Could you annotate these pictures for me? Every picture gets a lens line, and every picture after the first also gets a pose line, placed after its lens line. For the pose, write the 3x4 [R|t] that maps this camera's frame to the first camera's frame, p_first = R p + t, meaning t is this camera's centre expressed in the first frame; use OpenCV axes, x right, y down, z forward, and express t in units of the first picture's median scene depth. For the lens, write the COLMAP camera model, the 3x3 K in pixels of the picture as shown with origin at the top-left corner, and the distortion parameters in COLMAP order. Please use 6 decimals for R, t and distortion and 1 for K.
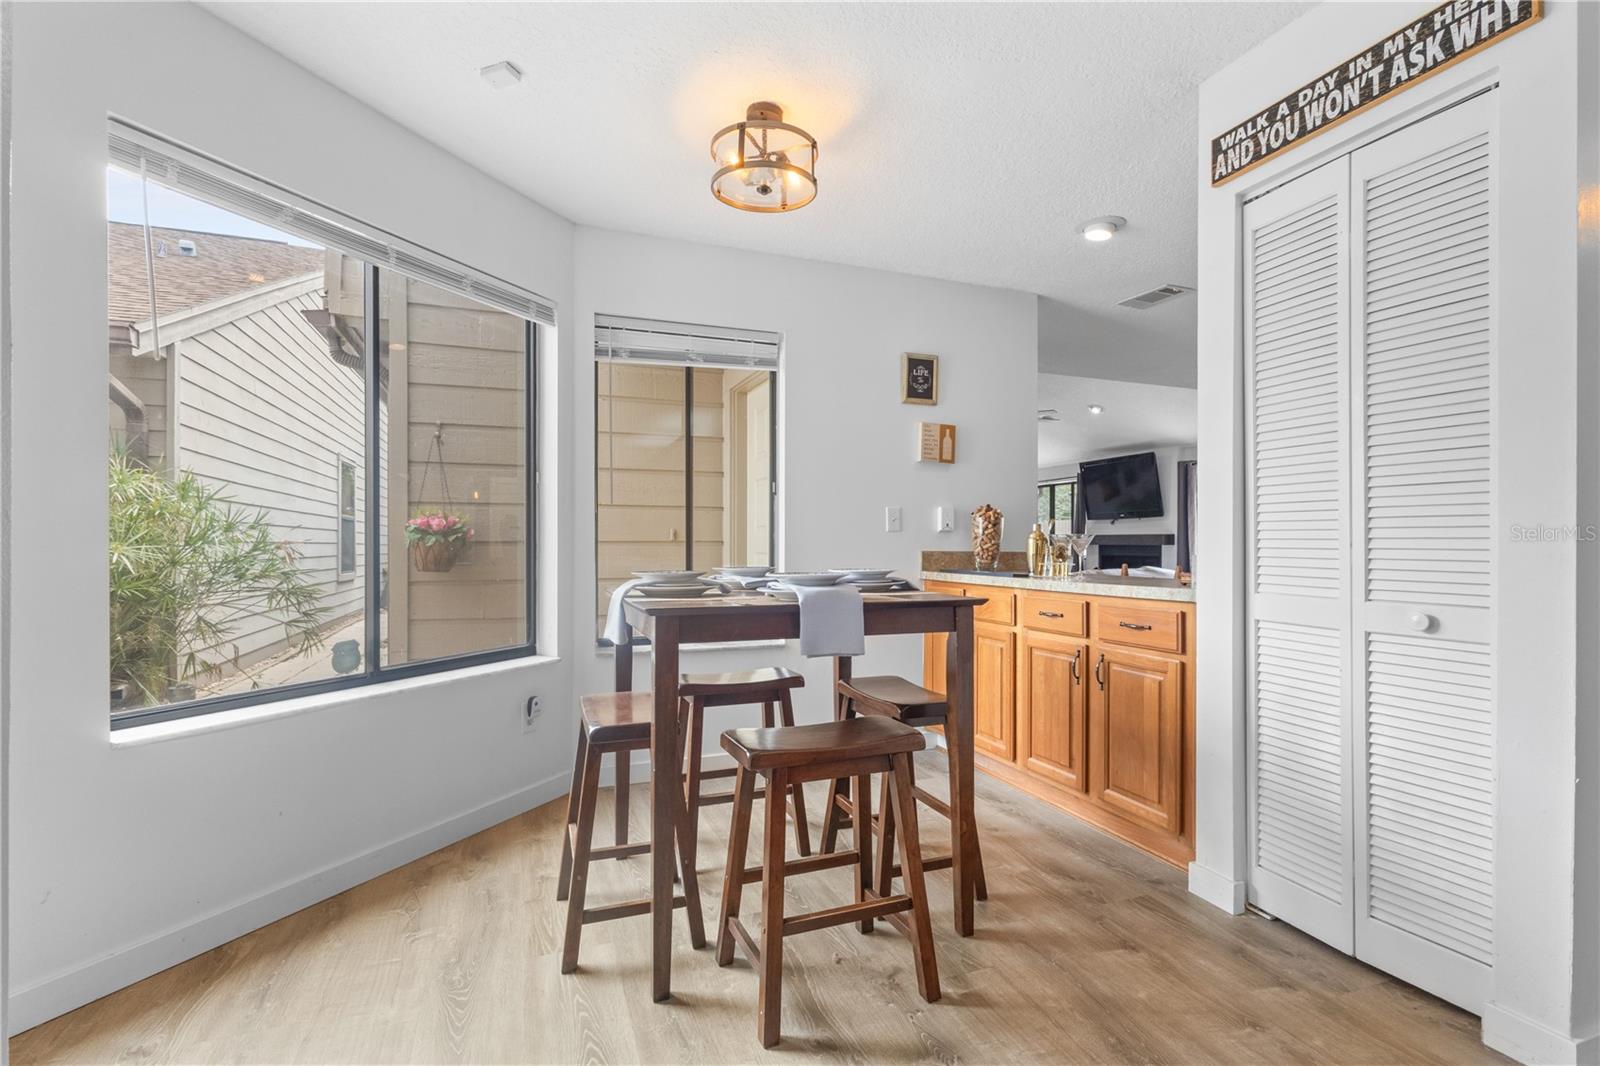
lens RADIAL K [[742.4, 0, 804.3], [0, 742.4, 537.8], [0, 0, 1]] dist [0.002723, 0.002285]
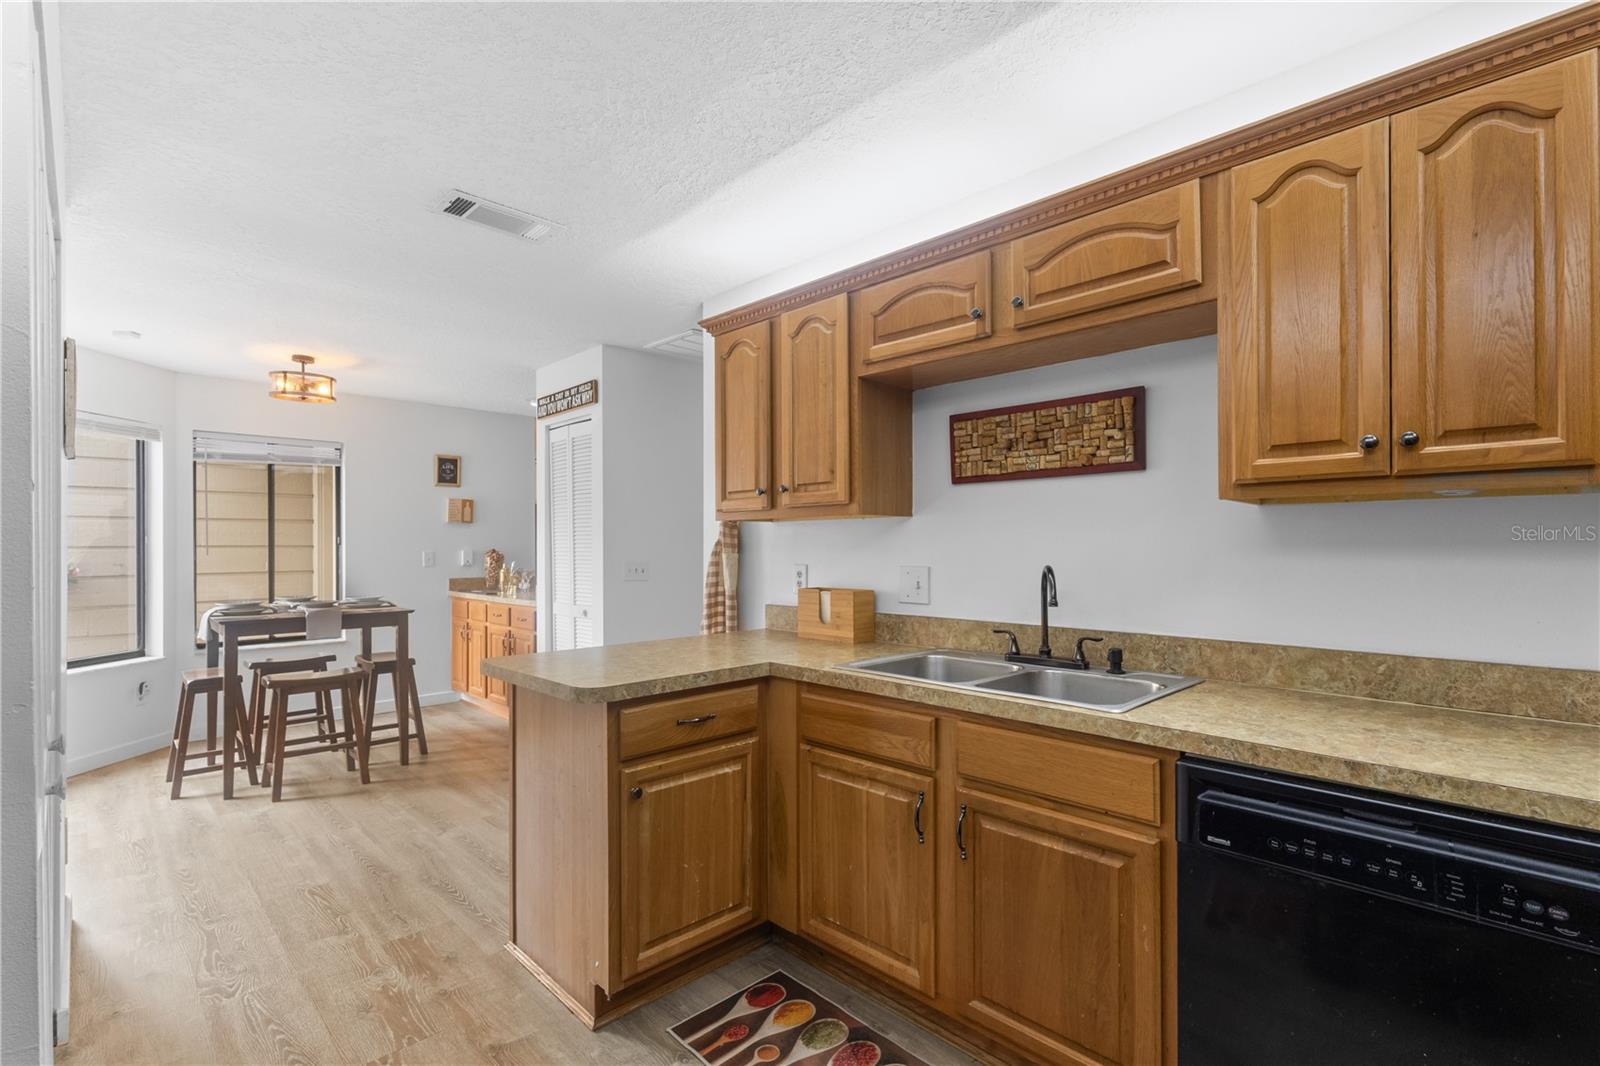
lens RADIAL K [[742.4, 0, 806.5], [0, 742.4, 536.7], [0, 0, 1]] dist [0.002723, 0.002285]
pose [[0.918788, -0.002794, 0.394742, 0.293518], [0.003656, 0.999992, -0.001432, -0.083630], [-0.394735, 0.002758, 0.918791, -0.974800]]
